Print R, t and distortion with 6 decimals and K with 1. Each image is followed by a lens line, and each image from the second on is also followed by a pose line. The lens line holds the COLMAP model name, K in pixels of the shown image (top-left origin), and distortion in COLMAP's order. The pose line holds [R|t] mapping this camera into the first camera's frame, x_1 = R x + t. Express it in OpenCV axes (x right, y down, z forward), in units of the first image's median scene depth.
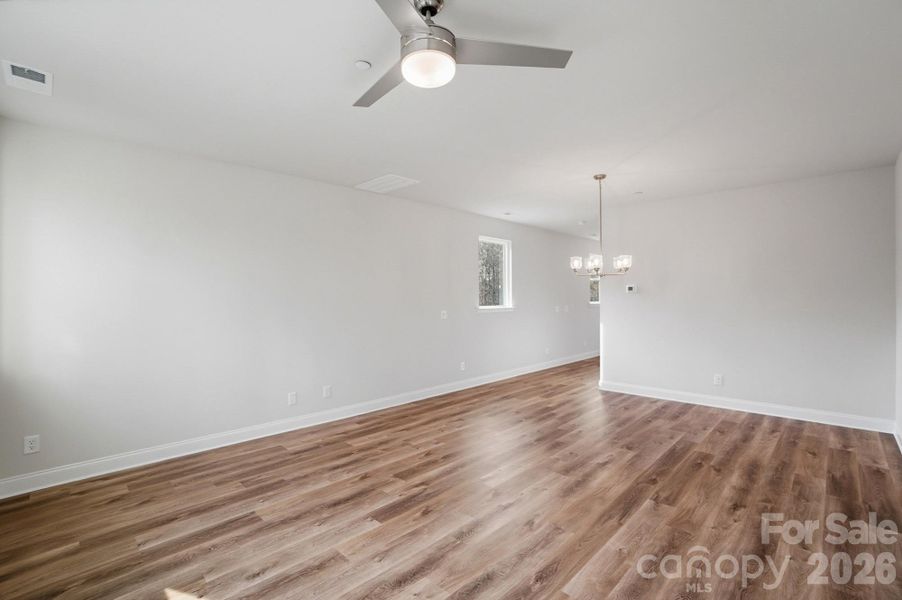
lens RADIAL K [[408.7, 0, 447.1], [0, 408.7, 298.0], [0, 0, 1]] dist [-0.053076, 0.020977]
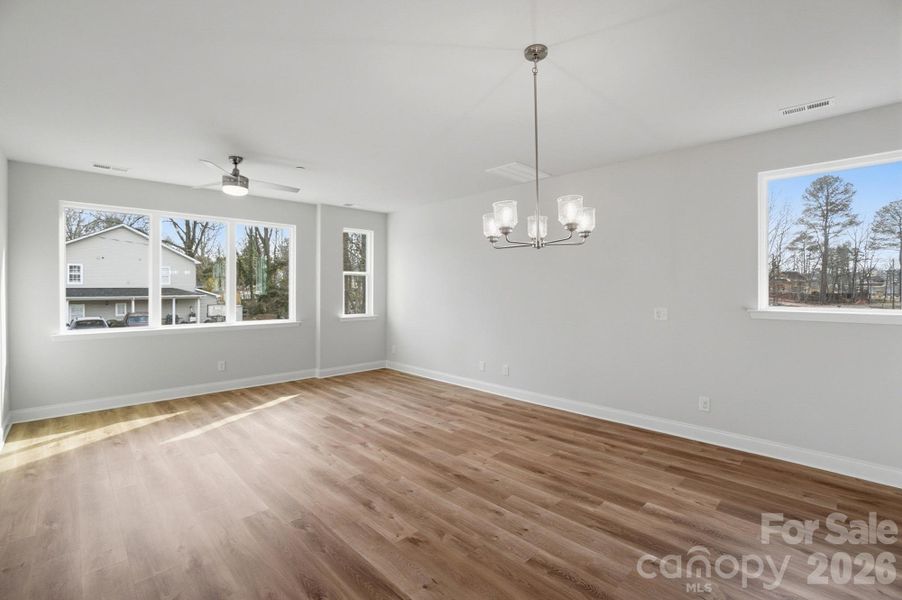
lens RADIAL K [[402.2, 0, 445.9], [0, 402.2, 292.9], [0, 0, 1]] dist [-0.045382, 0.000147]
pose [[-0.023706, 0.014746, -0.999610, 1.068108], [-0.001591, 0.999889, 0.014788, -0.004223], [0.999718, 0.001941, -0.023680, 1.096855]]
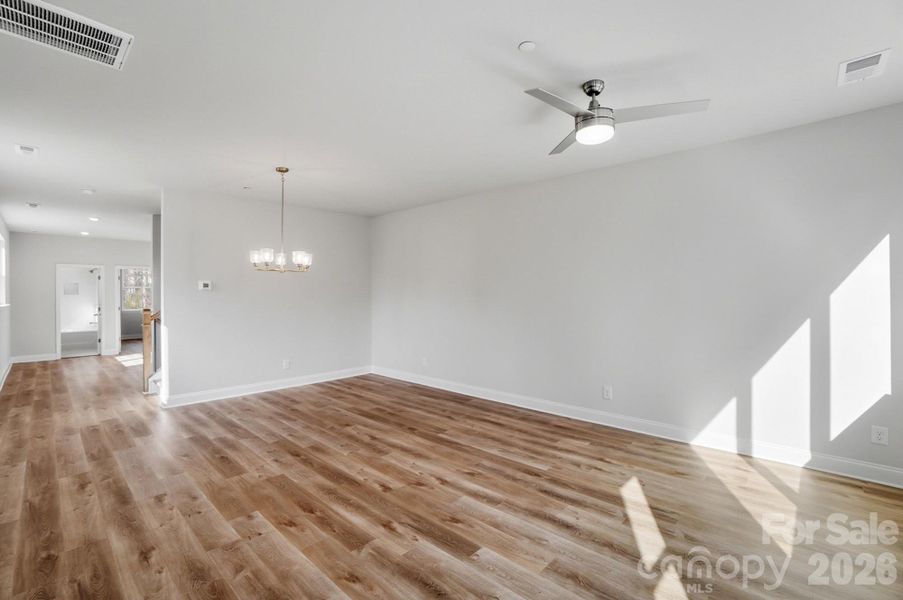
lens RADIAL K [[409.1, 0, 447.6], [0, 409.1, 298.0], [0, 0, 1]] dist [-0.053076, 0.020977]
pose [[-0.012457, -0.006995, 0.999898, -0.720602], [0.008931, 0.999935, 0.007106, 0.007321], [-0.999883, 0.009019, -0.012394, 0.752492]]
